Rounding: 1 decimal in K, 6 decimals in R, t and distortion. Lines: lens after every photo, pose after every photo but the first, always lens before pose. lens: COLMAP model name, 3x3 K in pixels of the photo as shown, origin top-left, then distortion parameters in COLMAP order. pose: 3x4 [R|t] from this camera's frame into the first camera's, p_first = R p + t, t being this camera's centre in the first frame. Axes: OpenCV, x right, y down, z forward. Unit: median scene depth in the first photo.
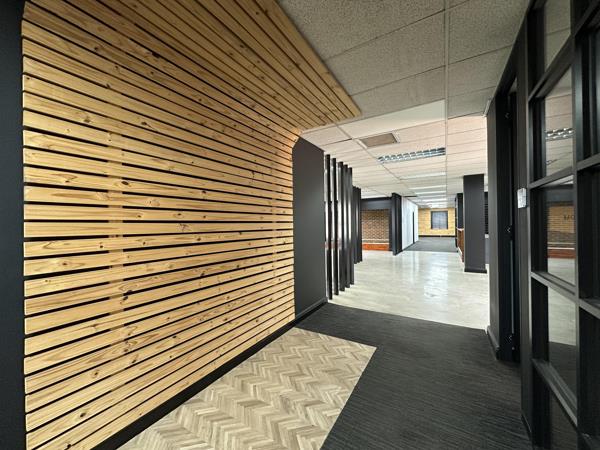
lens RADIAL K [[238.6, 0, 300.0], [0, 238.6, 225.0], [0, 0, 1]] dist [0.000110, 0.000253]
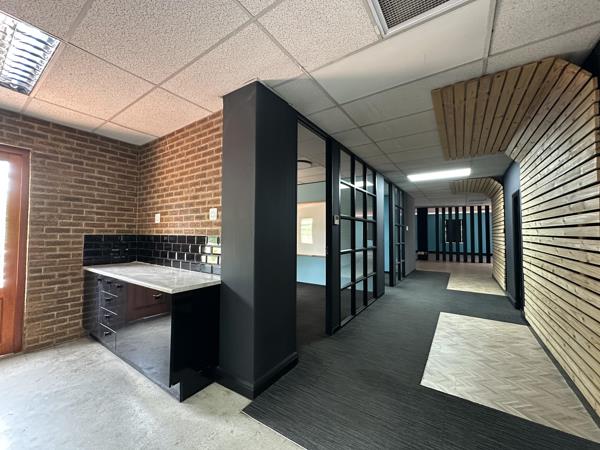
lens RADIAL K [[238.6, 0, 300.0], [0, 238.6, 225.0], [0, 0, 1]] dist [0.000110, 0.000253]
pose [[-0.998769, 0.012098, 0.048096, 0.572877], [0.010515, 0.999399, -0.033036, -0.000719], [-0.048467, -0.032490, -0.998296, 1.547760]]
